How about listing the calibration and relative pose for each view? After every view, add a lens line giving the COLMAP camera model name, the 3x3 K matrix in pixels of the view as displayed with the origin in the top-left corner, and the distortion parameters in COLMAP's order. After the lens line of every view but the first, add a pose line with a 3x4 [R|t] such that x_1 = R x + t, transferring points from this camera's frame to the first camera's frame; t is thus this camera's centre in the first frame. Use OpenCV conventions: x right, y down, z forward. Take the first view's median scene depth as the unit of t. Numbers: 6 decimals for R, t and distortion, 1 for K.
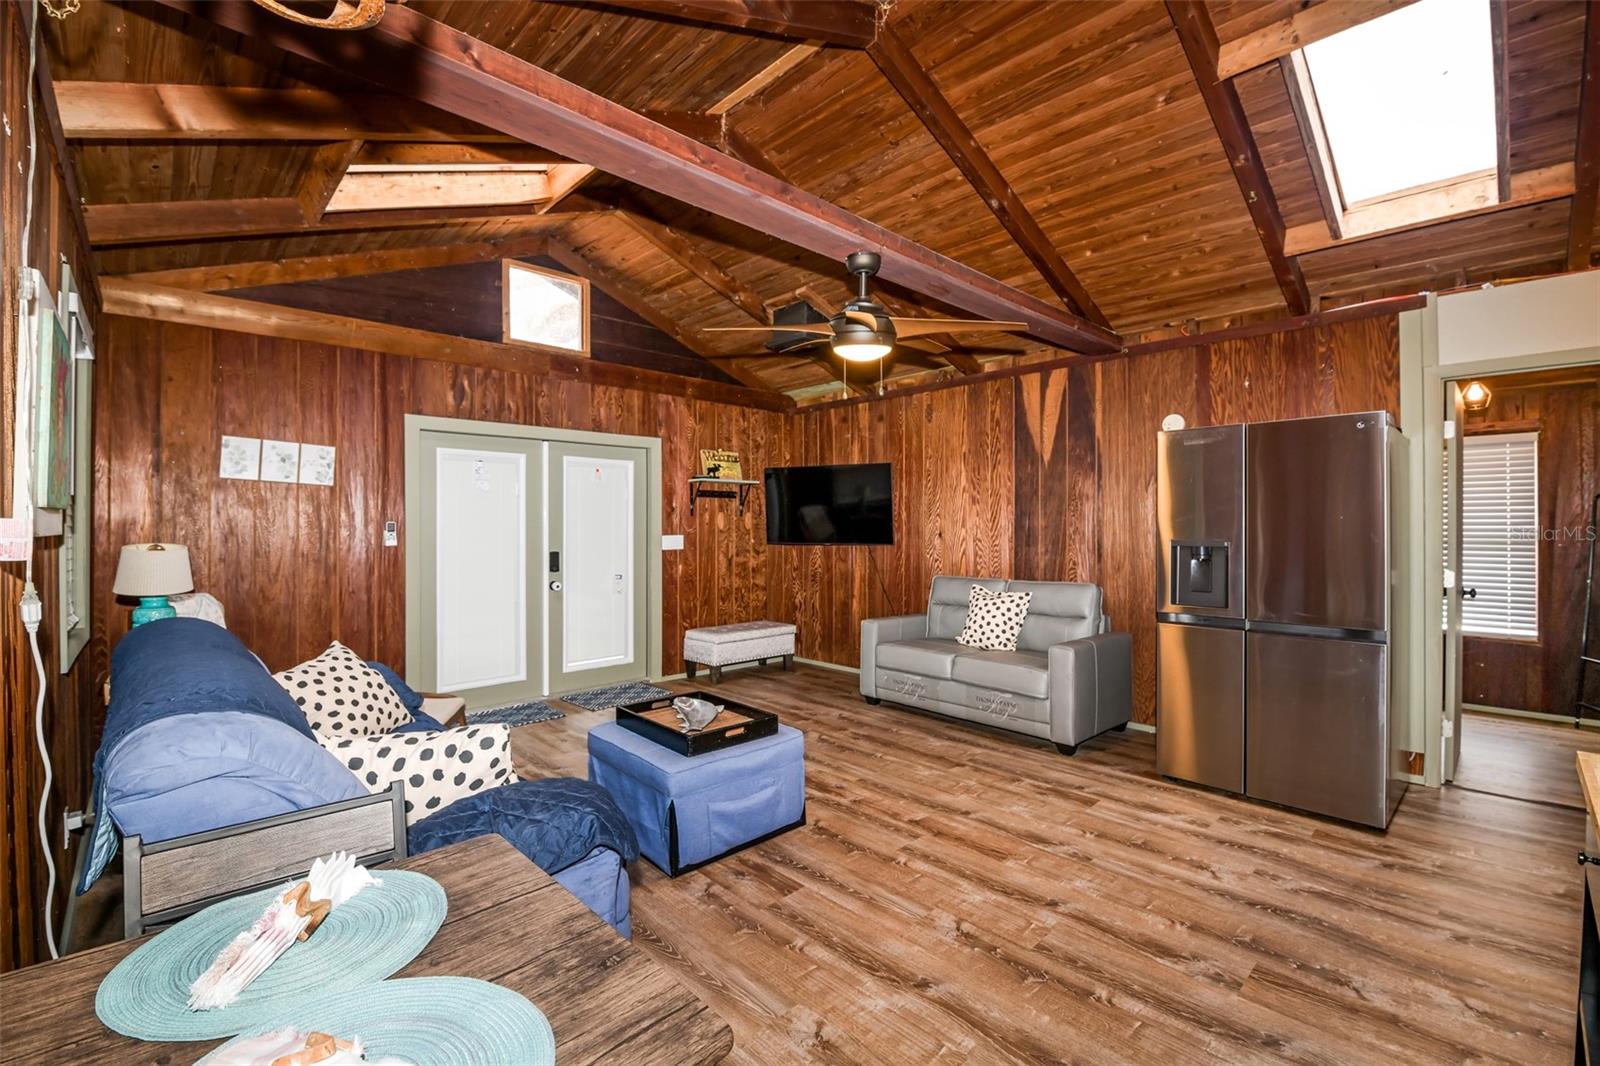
lens RADIAL K [[702.6, 0, 795.5], [0, 702.6, 524.7], [0, 0, 1]] dist [-0.003693, -0.000534]
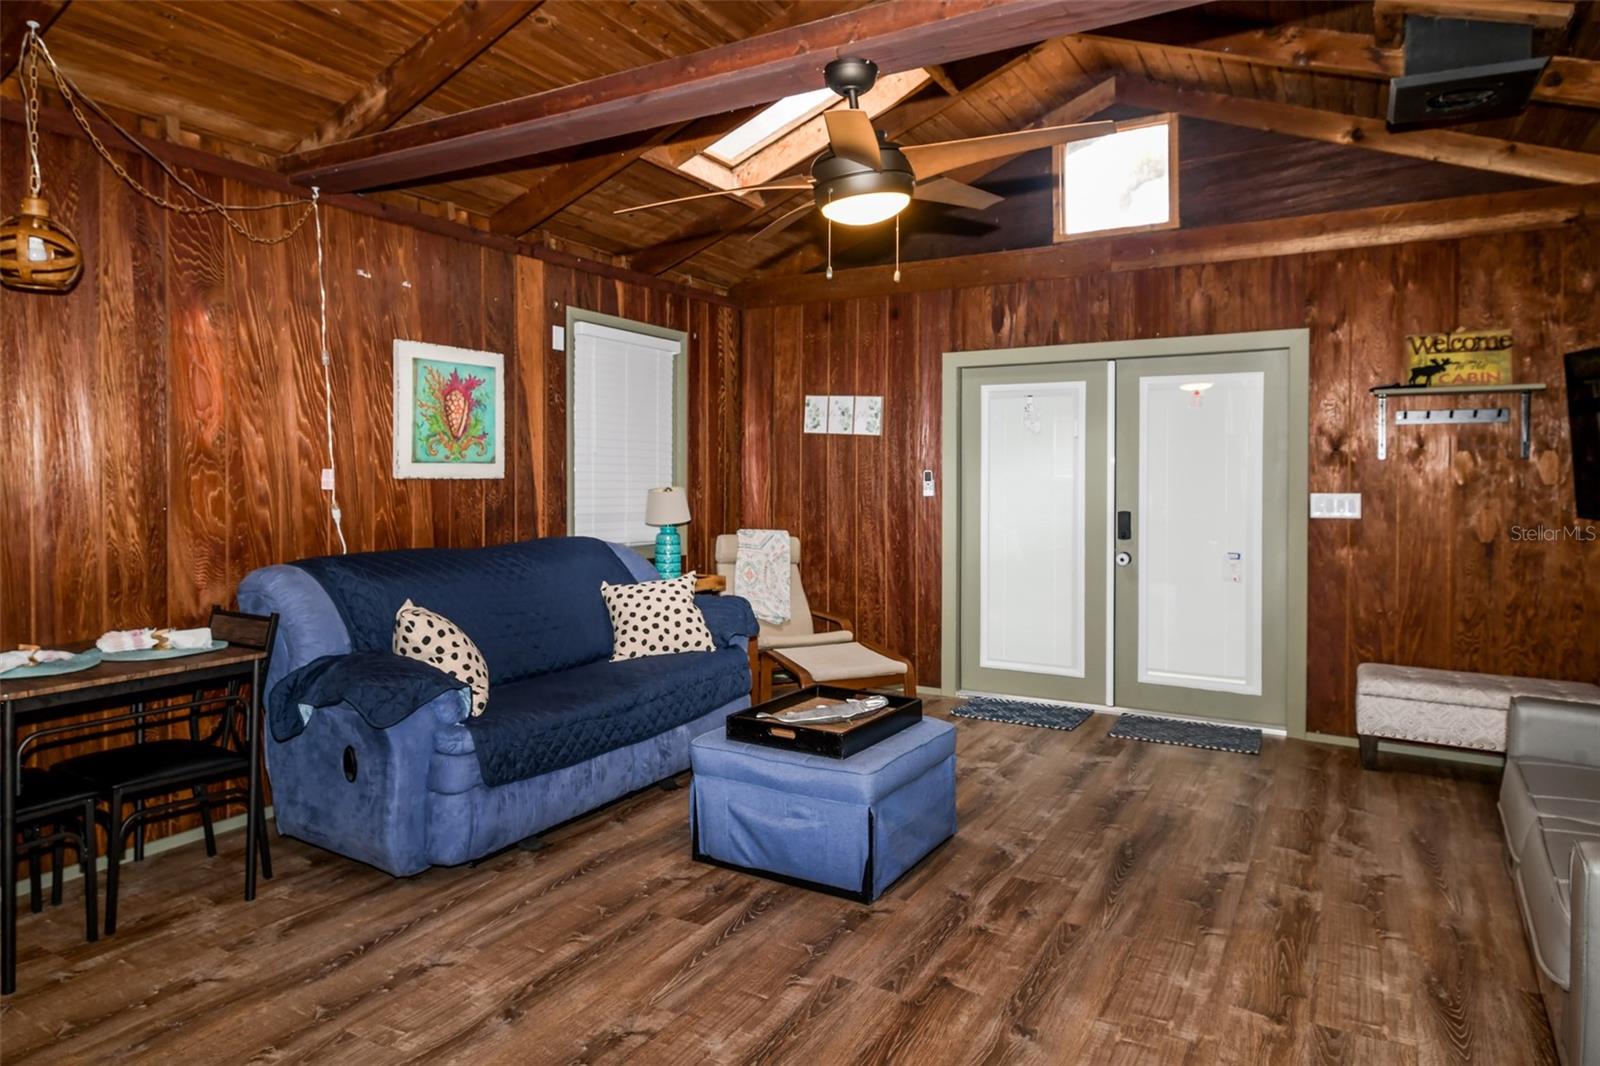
lens RADIAL K [[1006.1, 0, 792.1], [0, 1006.1, 481.1], [0, 0, 1]] dist [0.019742, 0.000602]
pose [[0.259303, 0.009248, -0.965752, 0.741447], [-0.002849, 0.999957, 0.008811, -0.001294], [0.965792, 0.000466, 0.259318, 0.516709]]
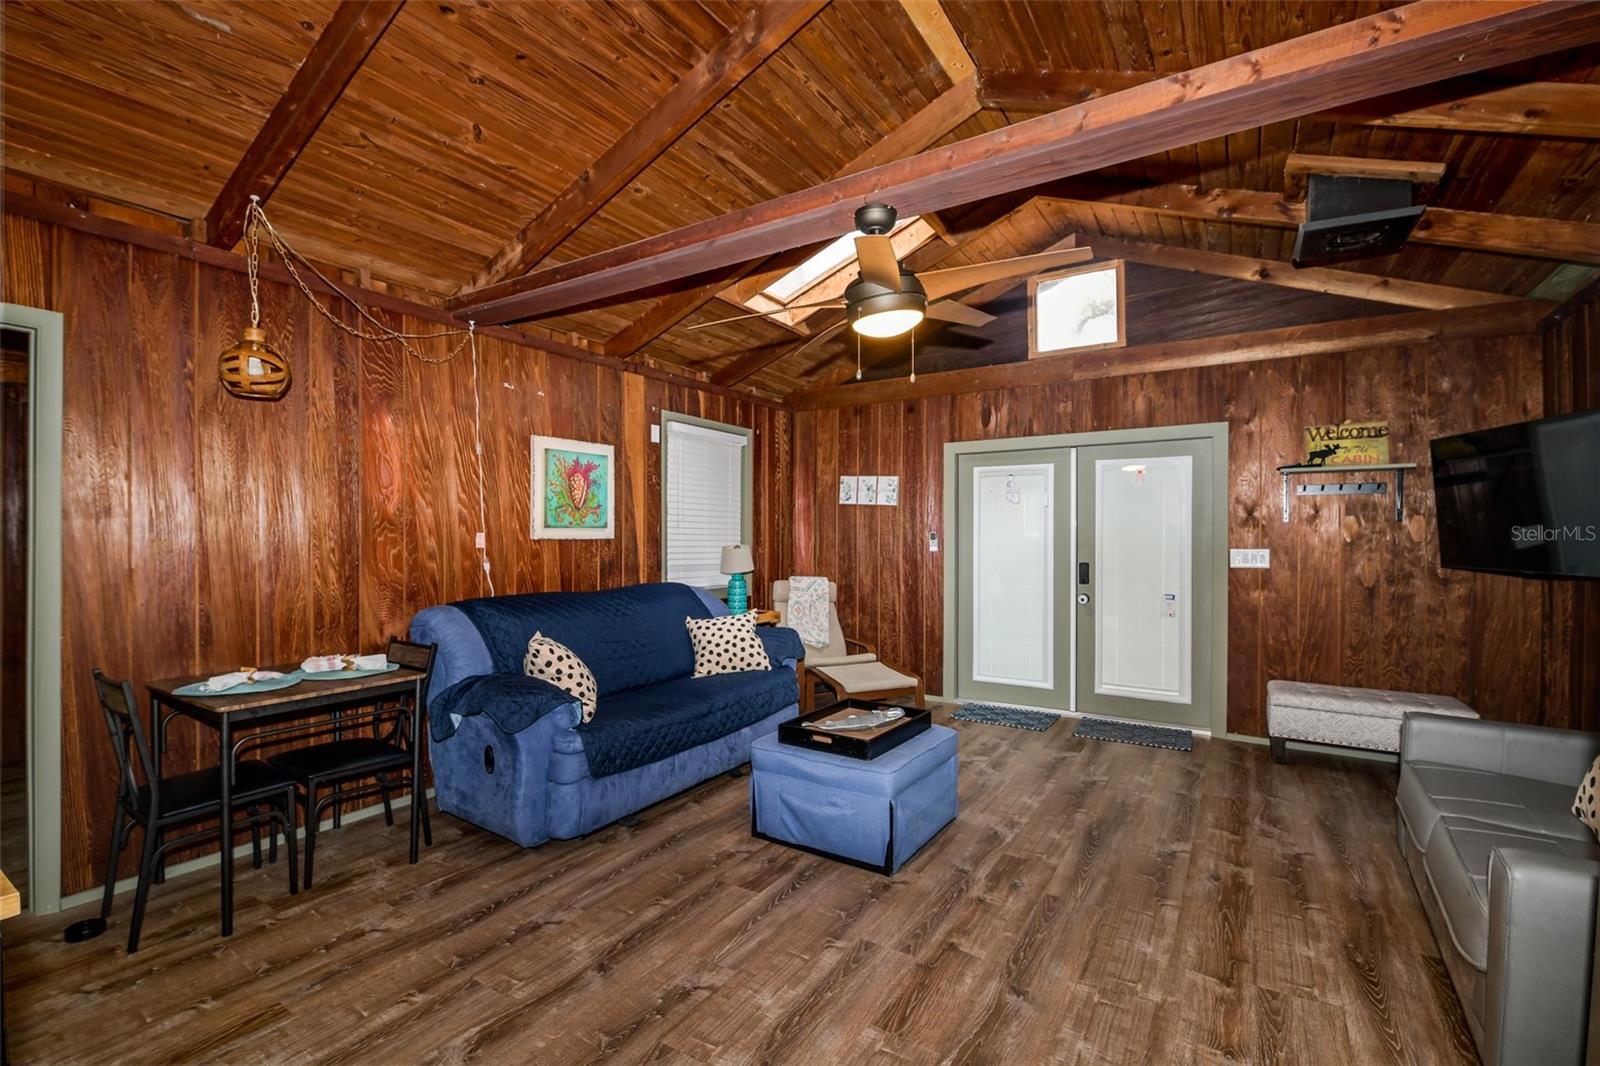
lens RADIAL K [[715.3, 0, 807.6], [0, 715.3, 539.0], [0, 0, 1]] dist [-0.005451, -0.000682]
pose [[0.225678, 0.008183, -0.974168, 0.664796], [-0.000204, 0.999965, 0.008352, -0.002439], [0.974202, -0.001686, 0.225671, 0.541271]]
